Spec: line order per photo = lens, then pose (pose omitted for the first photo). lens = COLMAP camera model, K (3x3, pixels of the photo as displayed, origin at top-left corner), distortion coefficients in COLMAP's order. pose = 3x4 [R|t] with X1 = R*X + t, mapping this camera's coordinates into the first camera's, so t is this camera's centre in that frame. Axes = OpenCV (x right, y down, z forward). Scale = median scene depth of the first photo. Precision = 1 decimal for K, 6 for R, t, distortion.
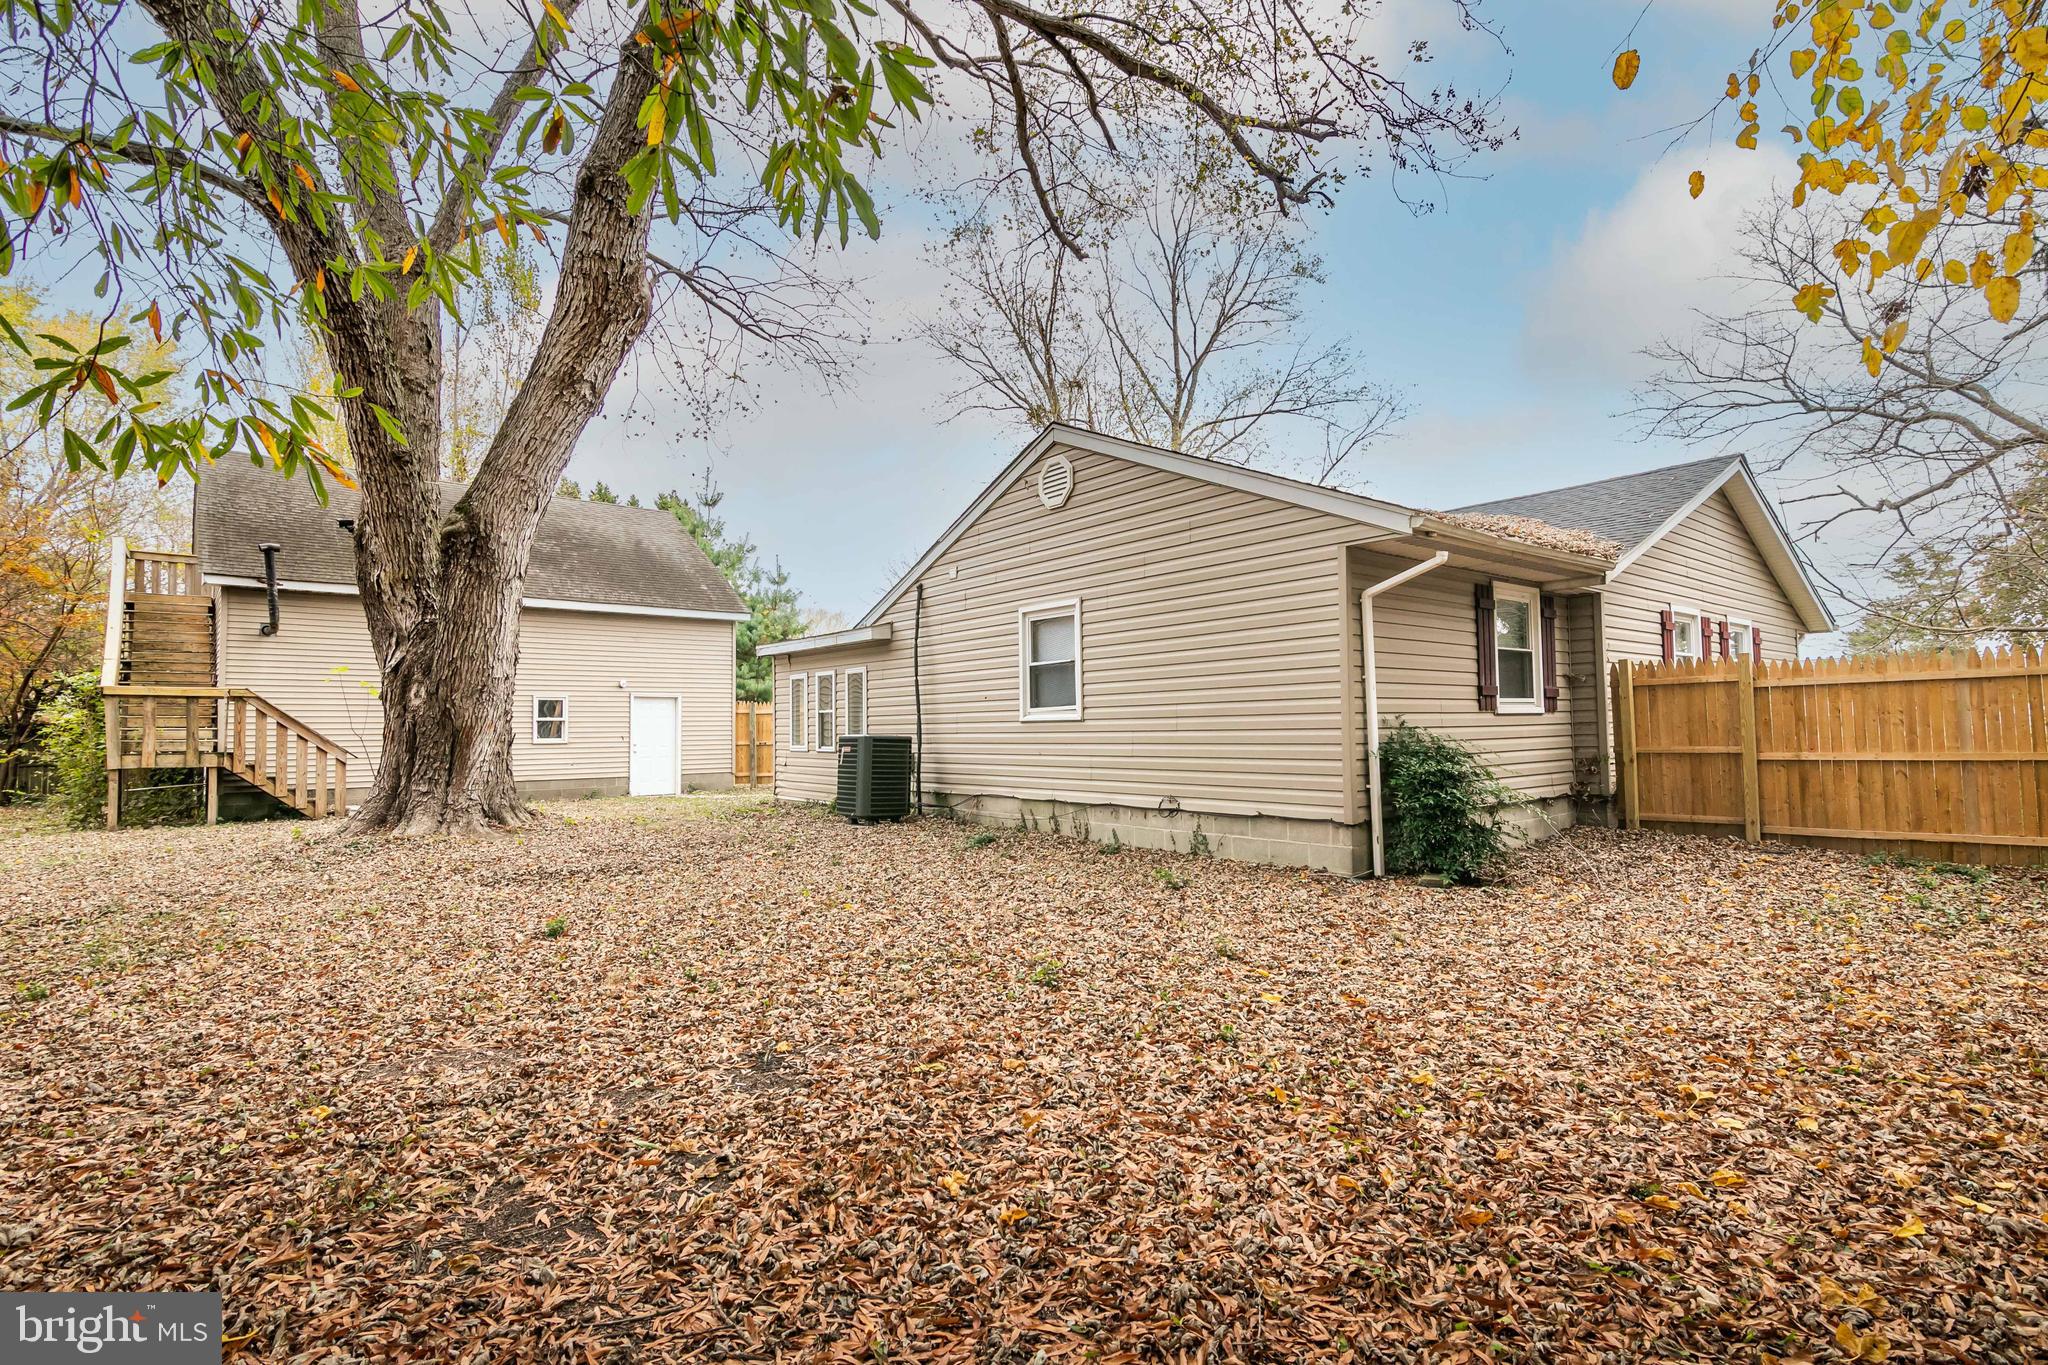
lens RADIAL K [[972.7, 0, 1031.2], [0, 972.7, 681.2], [0, 0, 1]] dist [0.001721, 0.000045]
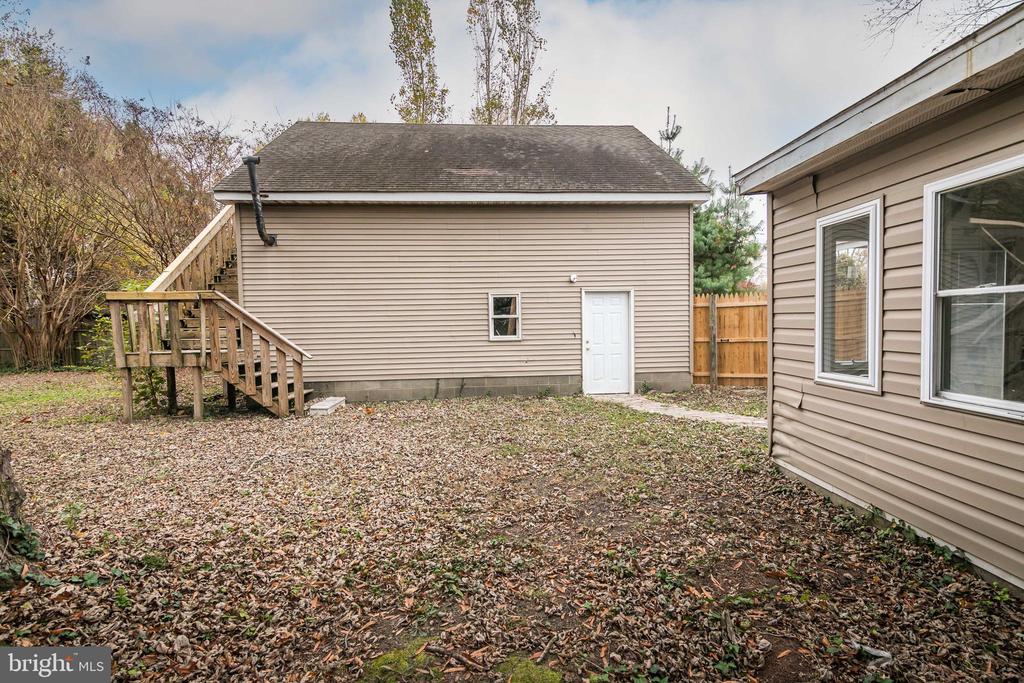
lens RADIAL K [[486.3, 0, 516.9], [0, 486.3, 340.2], [0, 0, 1]] dist [0.001721, 0.000045]
pose [[0.801951, 0.020283, -0.597046, -0.254125], [0.036809, 0.995847, 0.083274, 0.030240], [0.596255, -0.088758, 0.797873, 0.829007]]
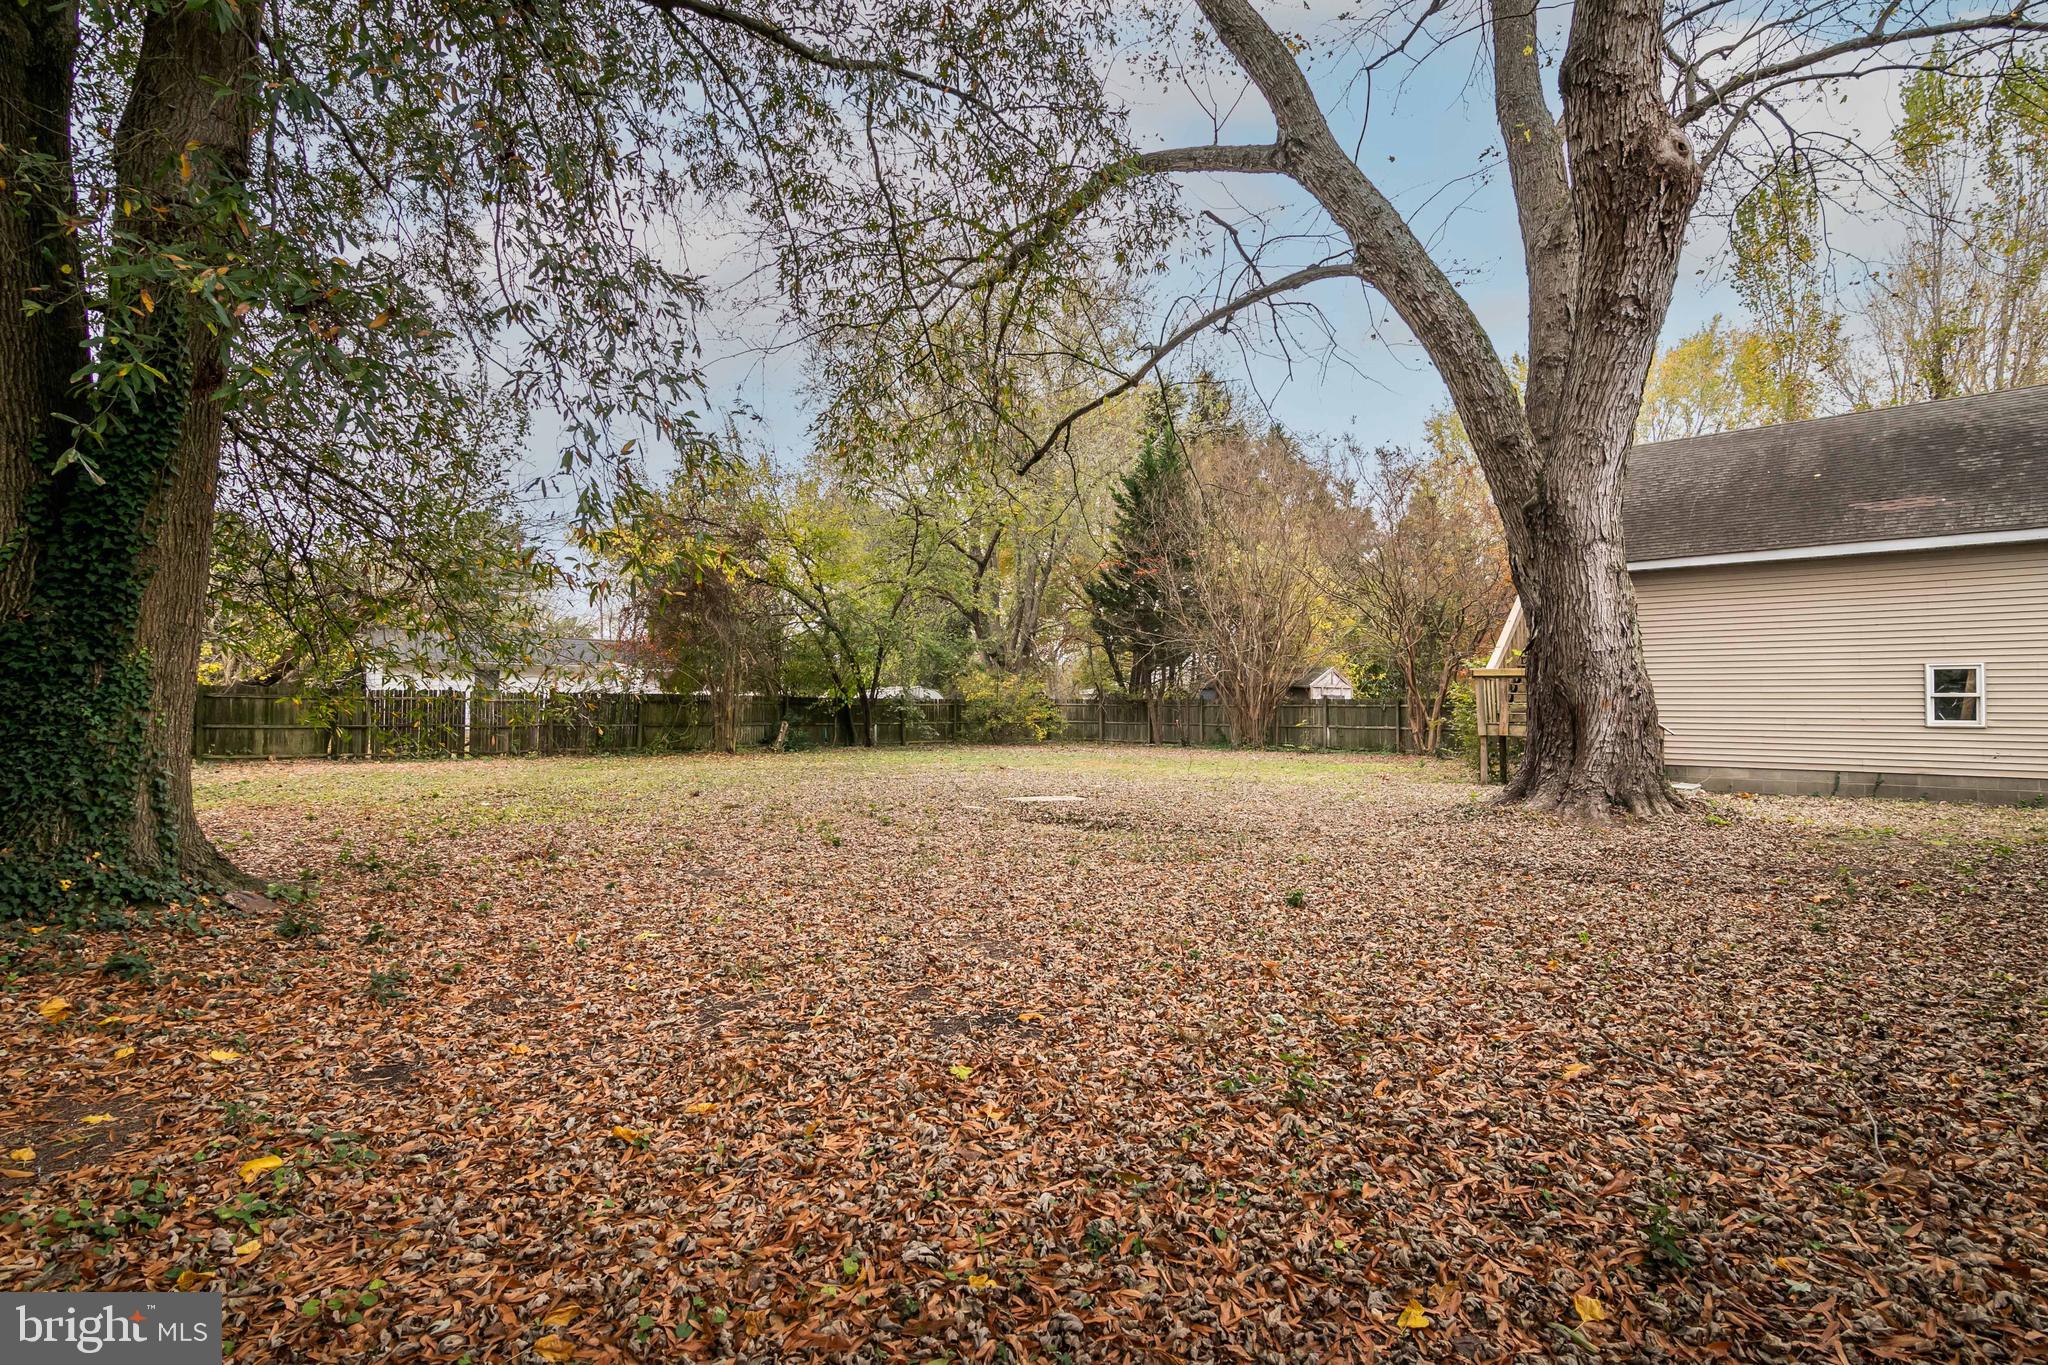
lens RADIAL K [[972.7, 0, 1017.4], [0, 972.7, 687.7], [0, 0, 1]] dist [0.001721, 0.000045]
pose [[0.108823, -0.008733, -0.994023, 0.238340], [0.041918, 0.999112, -0.004188, 0.008647], [0.993177, -0.041212, 0.109092, 0.272346]]
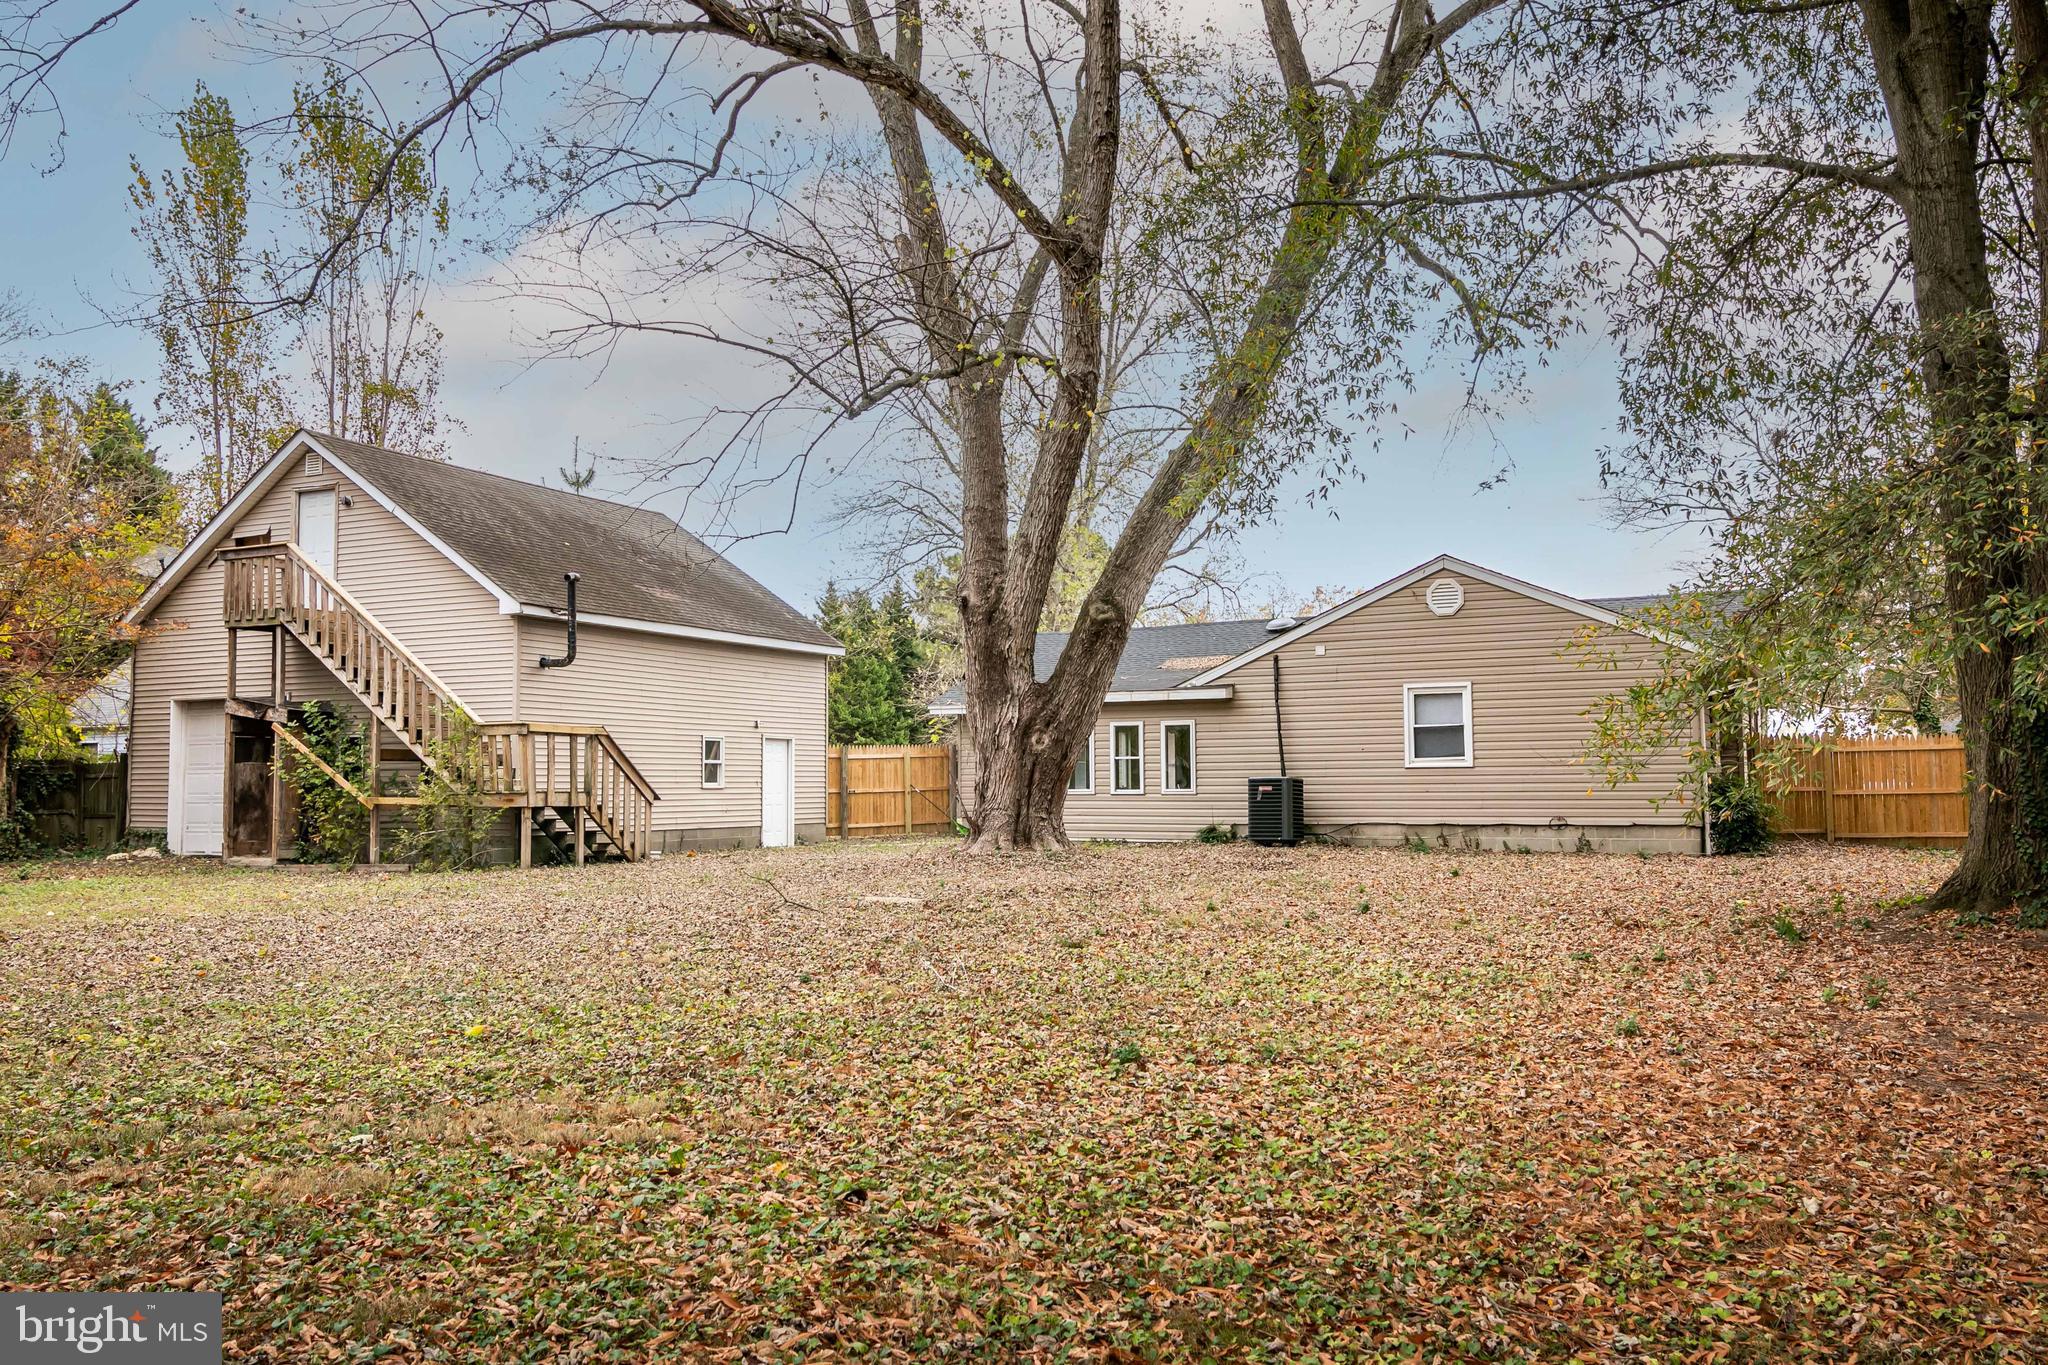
lens RADIAL K [[1655.5, 0, 1023.9], [0, 1655.5, 686.0], [0, 0, 1]] dist [-0.002539, -0.003968]
pose [[0.918899, 0.030100, 0.393344, -1.147012], [-0.024199, 0.999508, -0.019954, -0.011057], [-0.393751, 0.008817, 0.919175, -0.743422]]
